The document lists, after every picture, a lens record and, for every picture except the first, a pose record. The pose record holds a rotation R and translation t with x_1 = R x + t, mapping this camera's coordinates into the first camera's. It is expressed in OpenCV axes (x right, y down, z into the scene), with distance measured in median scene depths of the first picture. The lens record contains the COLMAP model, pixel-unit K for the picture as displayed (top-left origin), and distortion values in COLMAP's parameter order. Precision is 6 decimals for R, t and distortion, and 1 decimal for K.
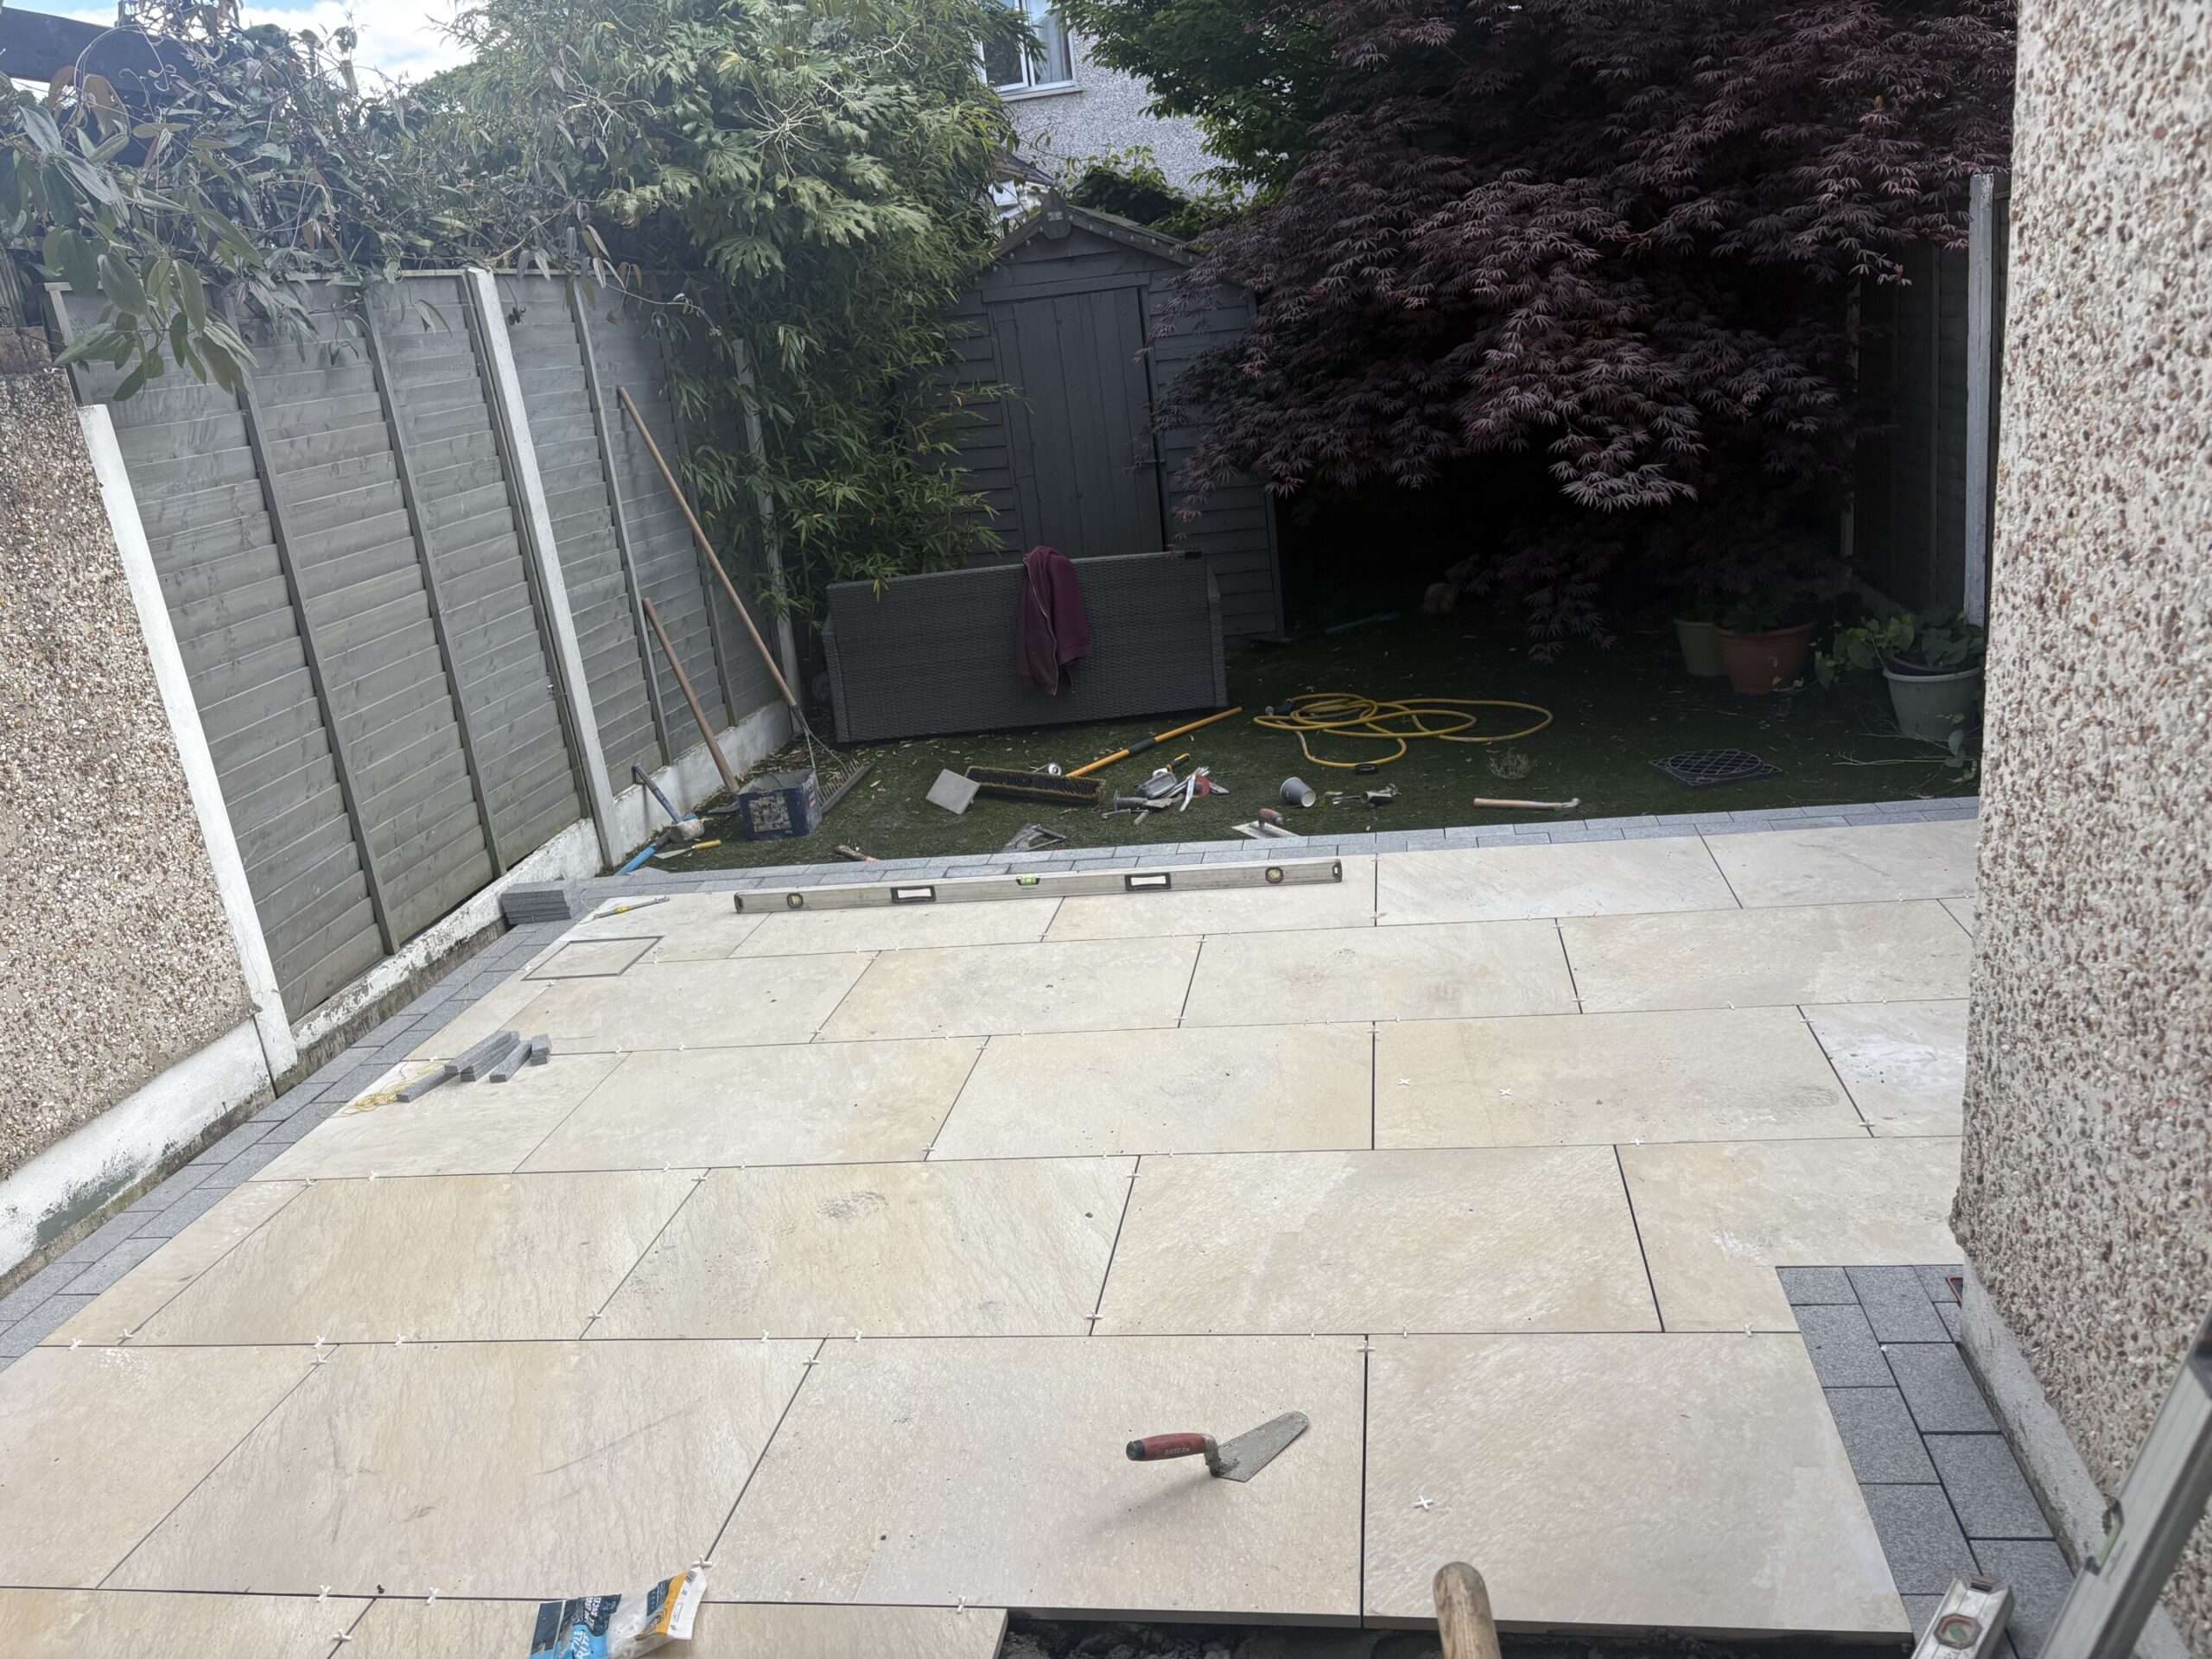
lens RADIAL K [[1662.9, 0, 1117.4], [0, 1662.9, 836.9], [0, 0, 1]] dist [0.046161, -0.048949]
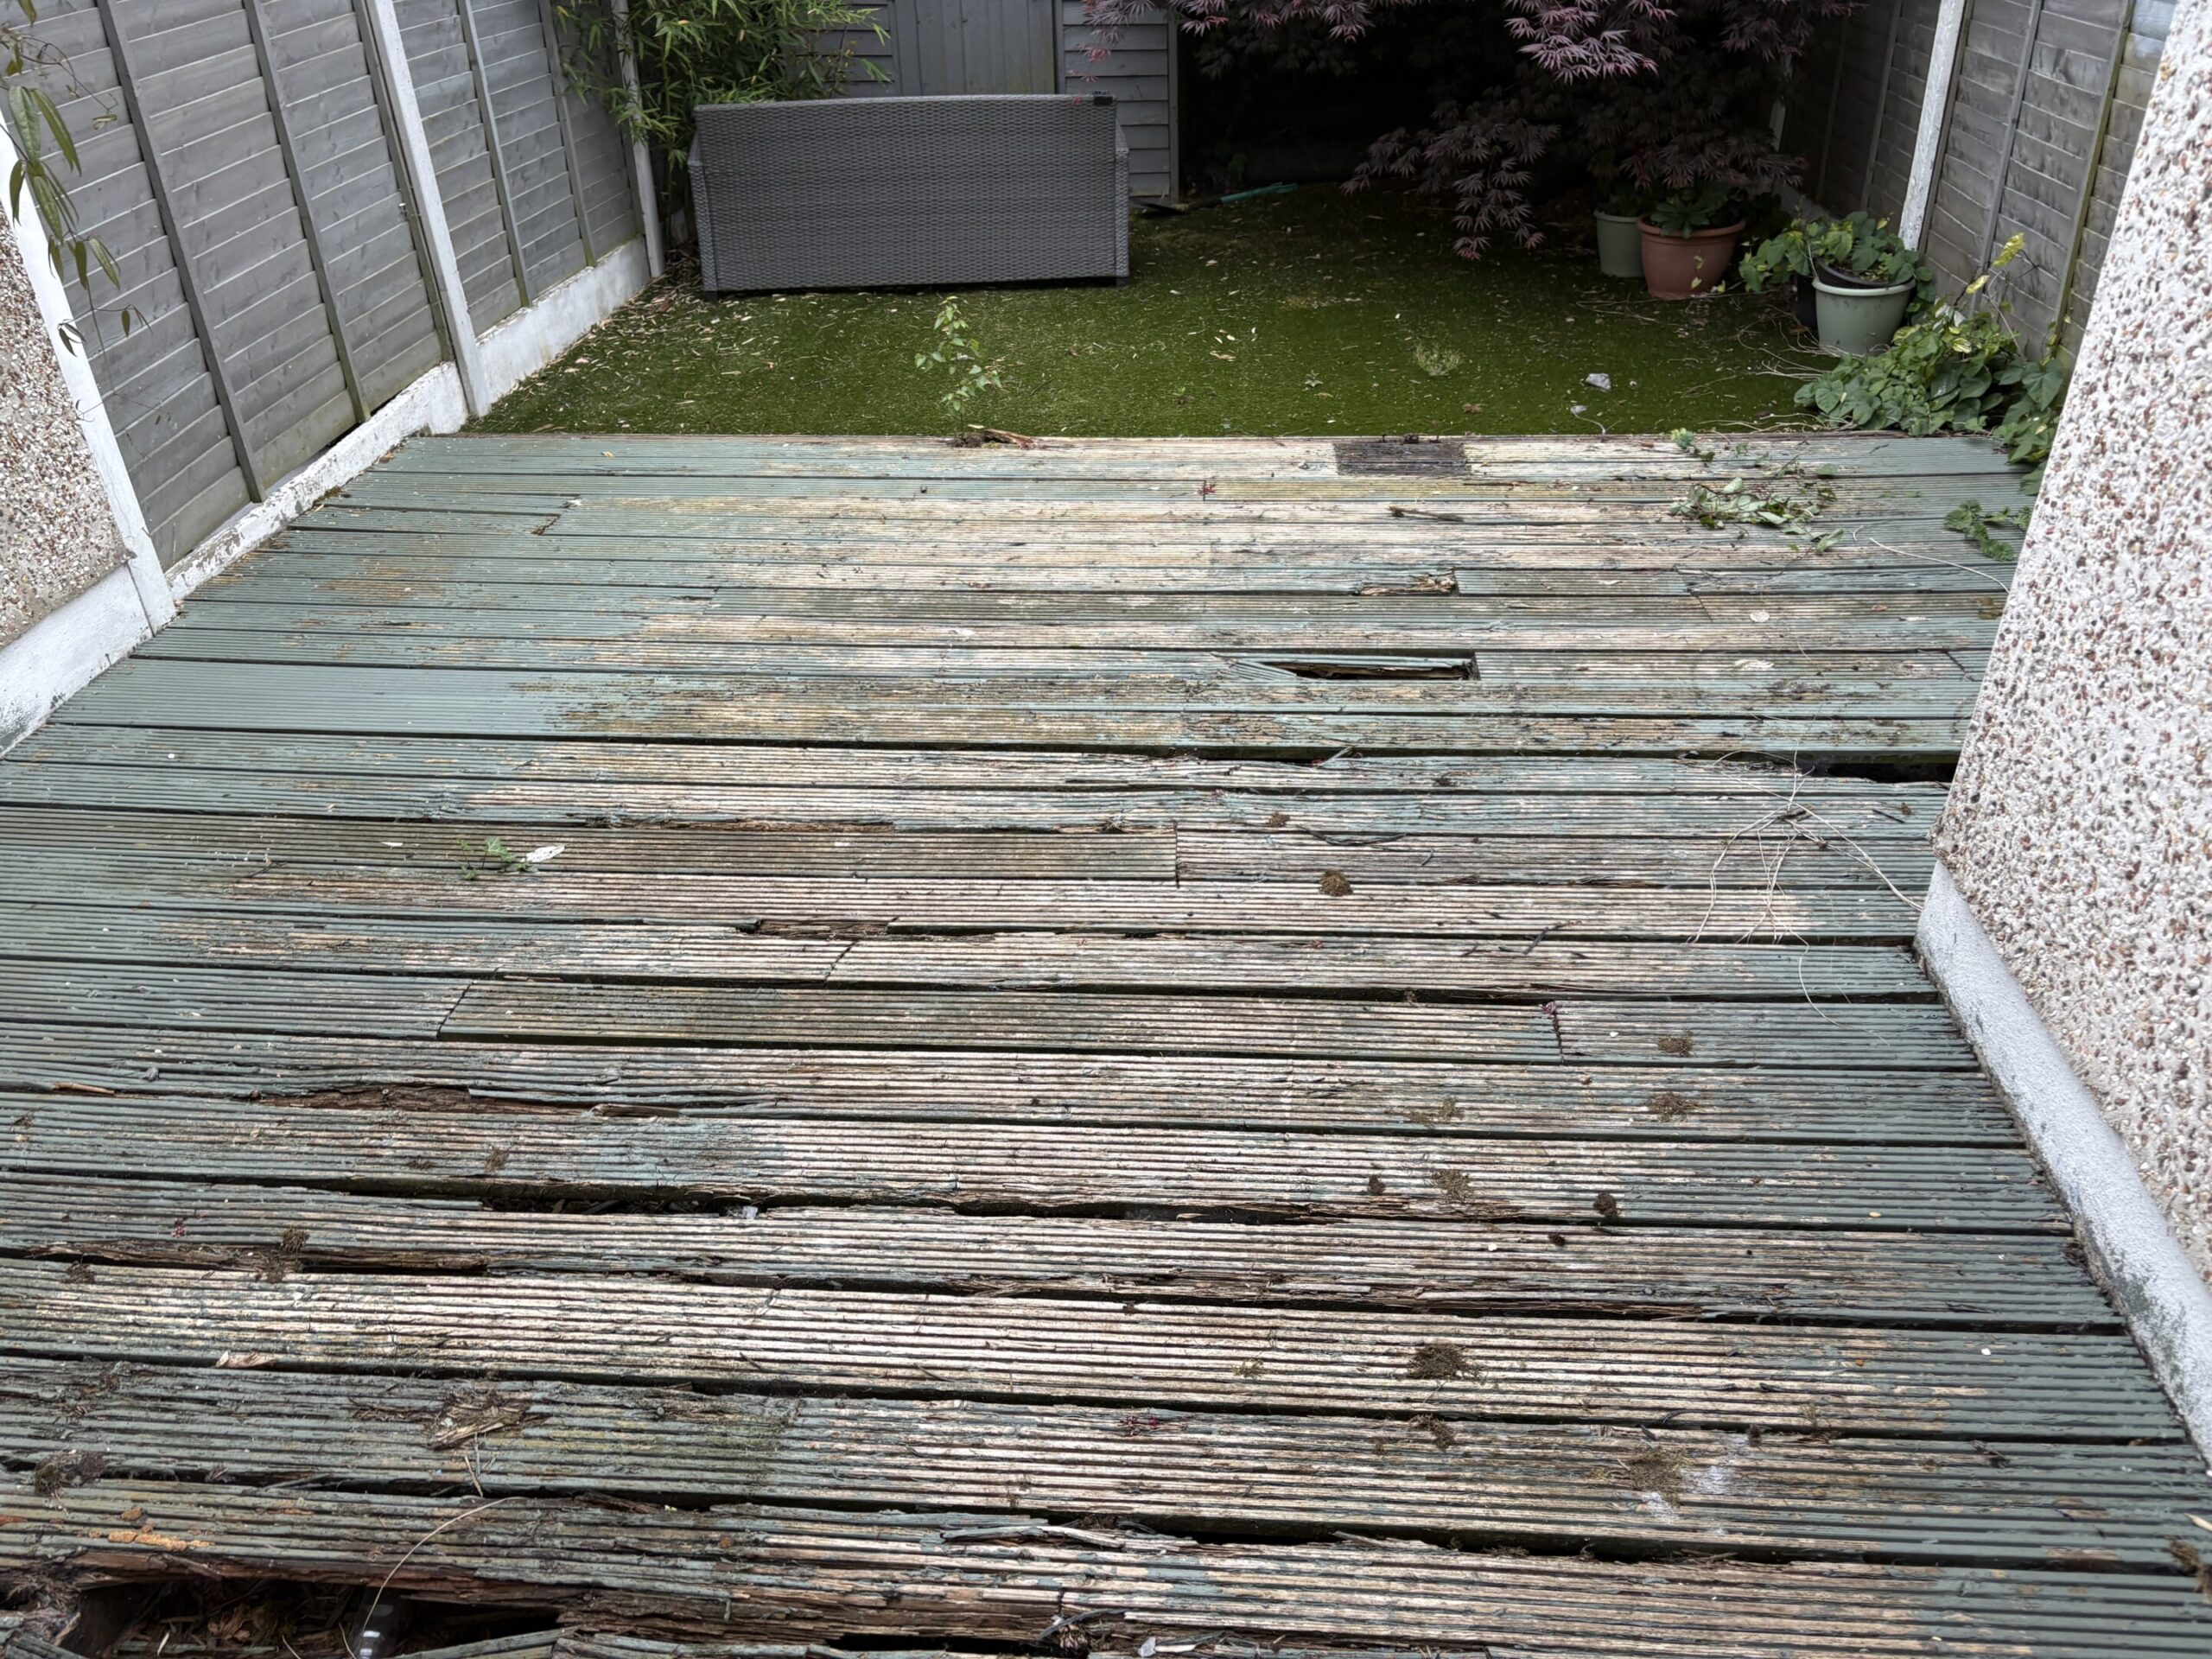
lens RADIAL K [[1662.9, 0, 1089.3], [0, 1662.9, 840.7], [0, 0, 1]] dist [0.046161, -0.048949]
pose [[0.993964, 0.028007, 0.106071, -0.081665], [-0.053198, 0.968629, 0.242749, 0.002670], [-0.095945, -0.246926, 0.964273, 0.020414]]
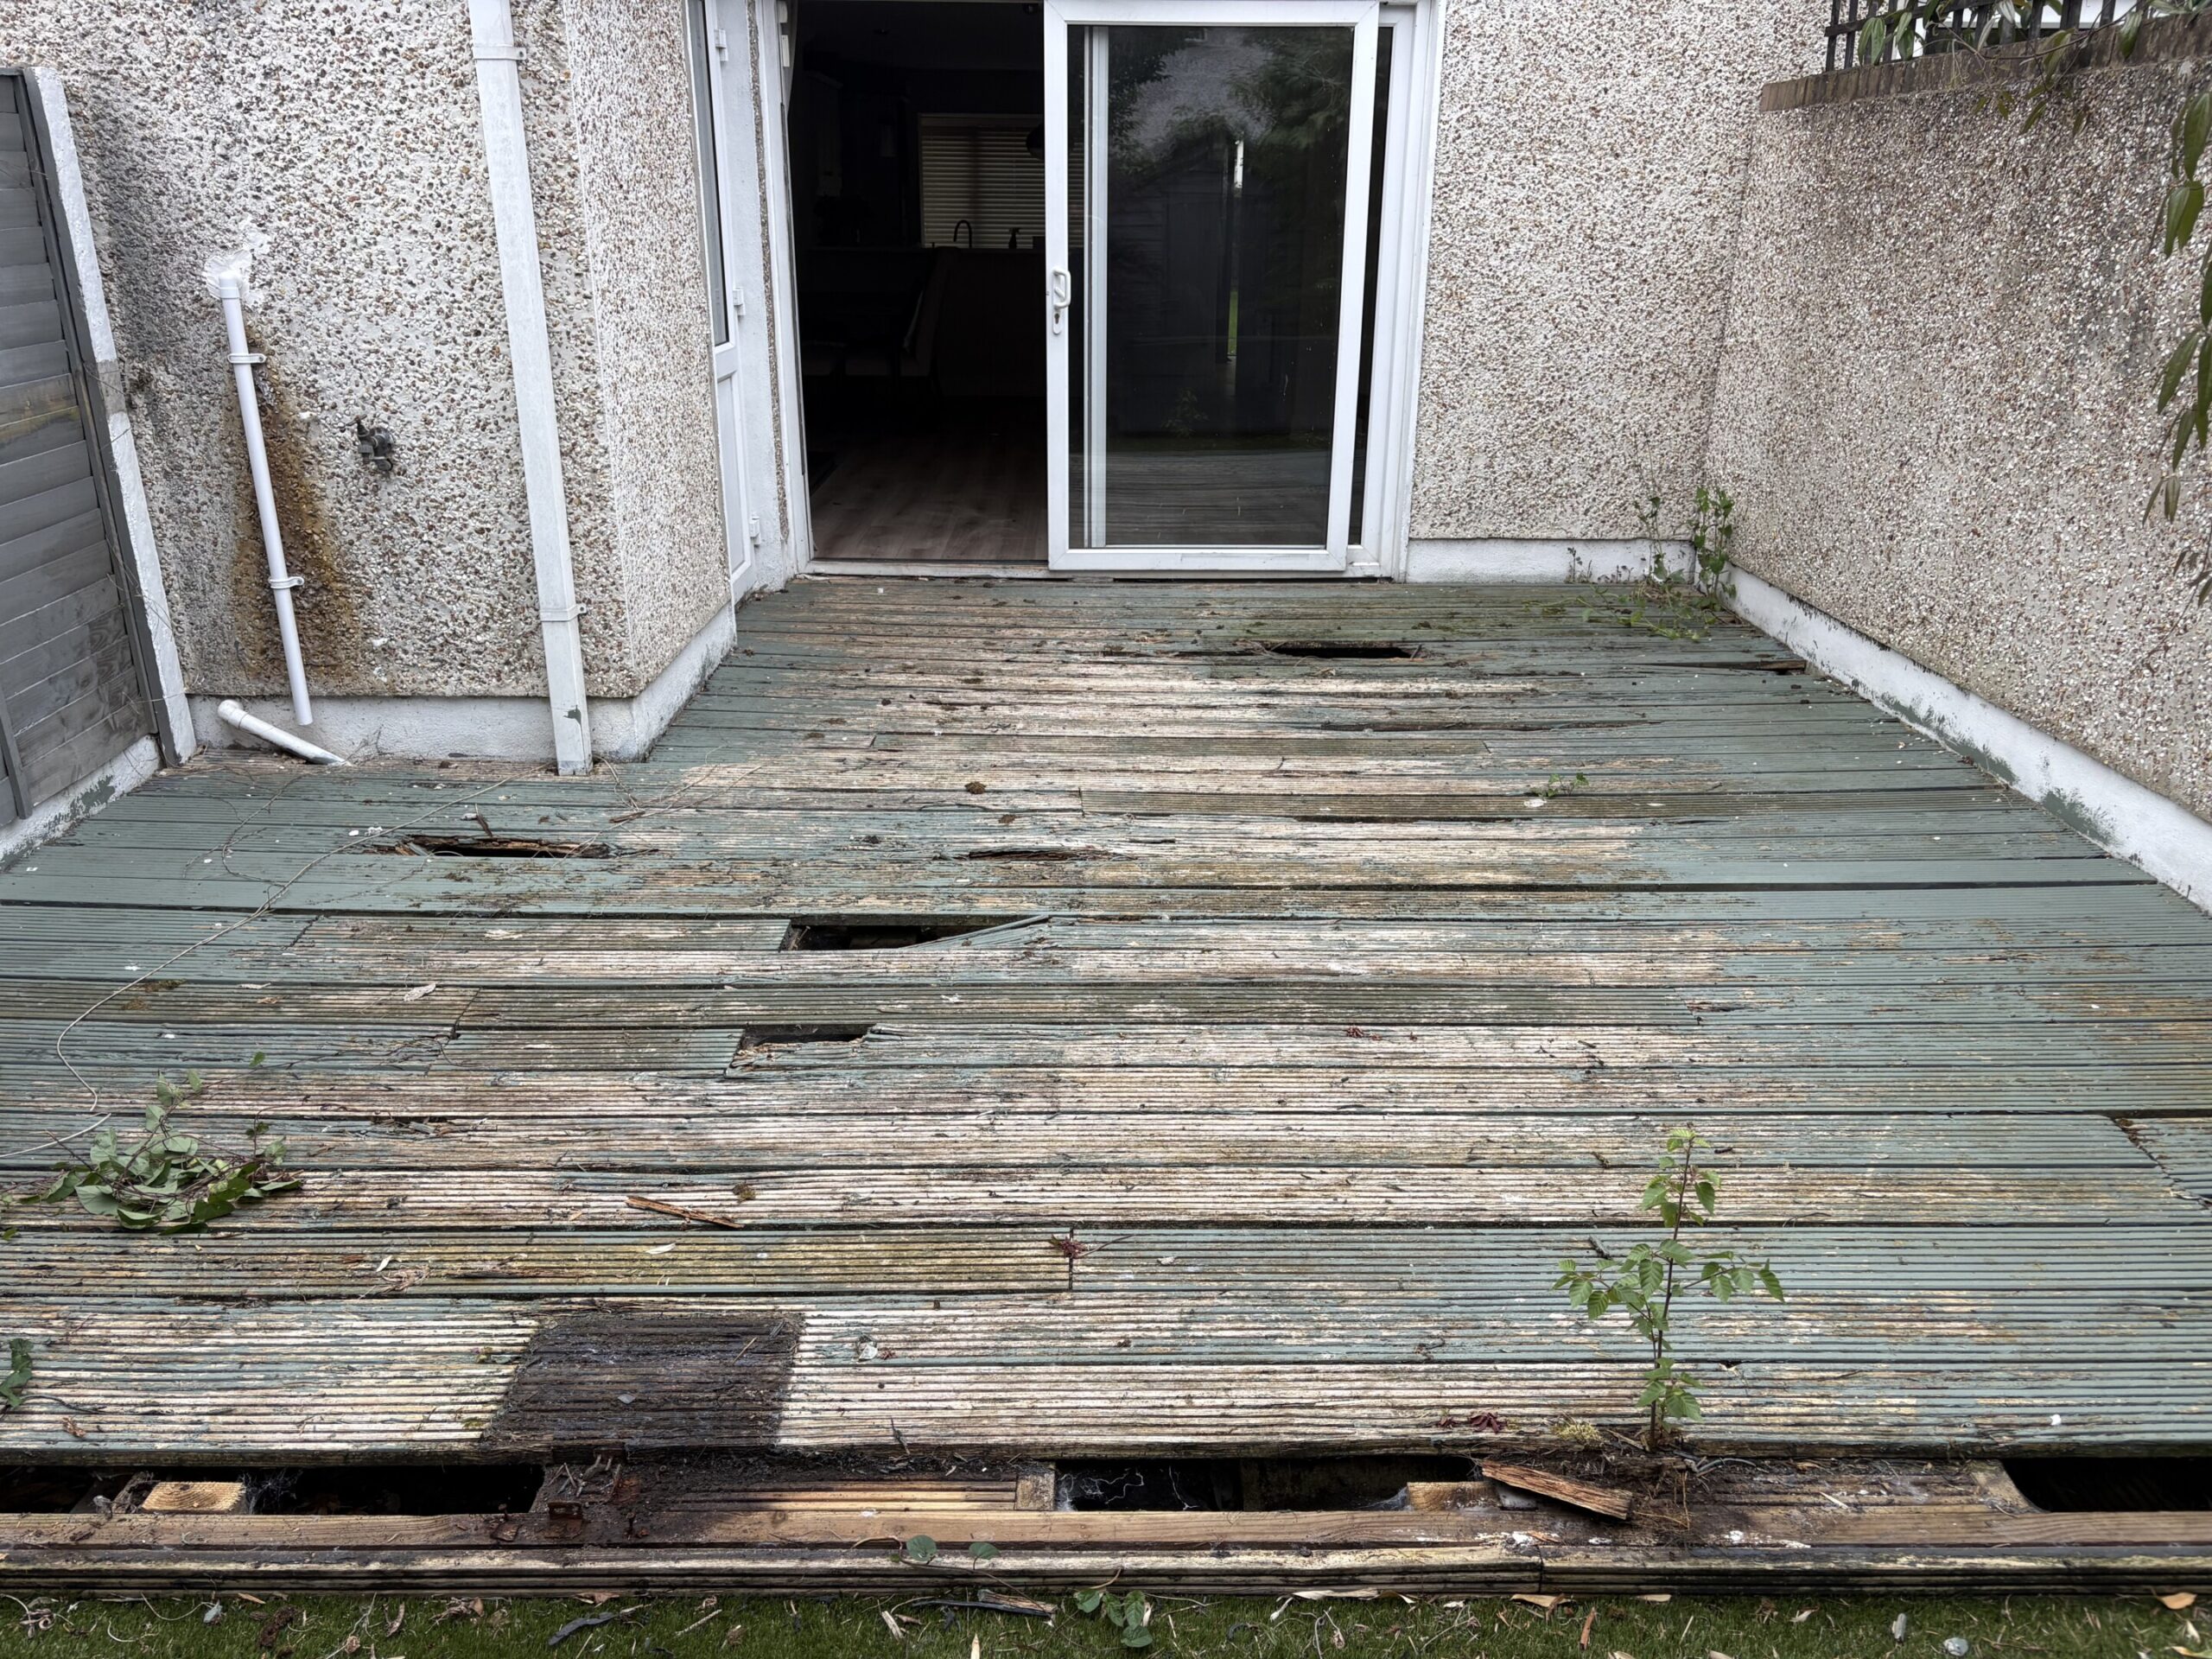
lens RADIAL K [[1662.9, 0, 1107.6], [0, 1662.9, 835.1], [0, 0, 1]] dist [0.046161, -0.048949]
pose [[-0.980911, 0.154616, -0.117927, 0.138867], [0.045744, 0.772904, 0.632872, -0.443900], [0.188998, 0.615397, -0.765223, 1.493382]]
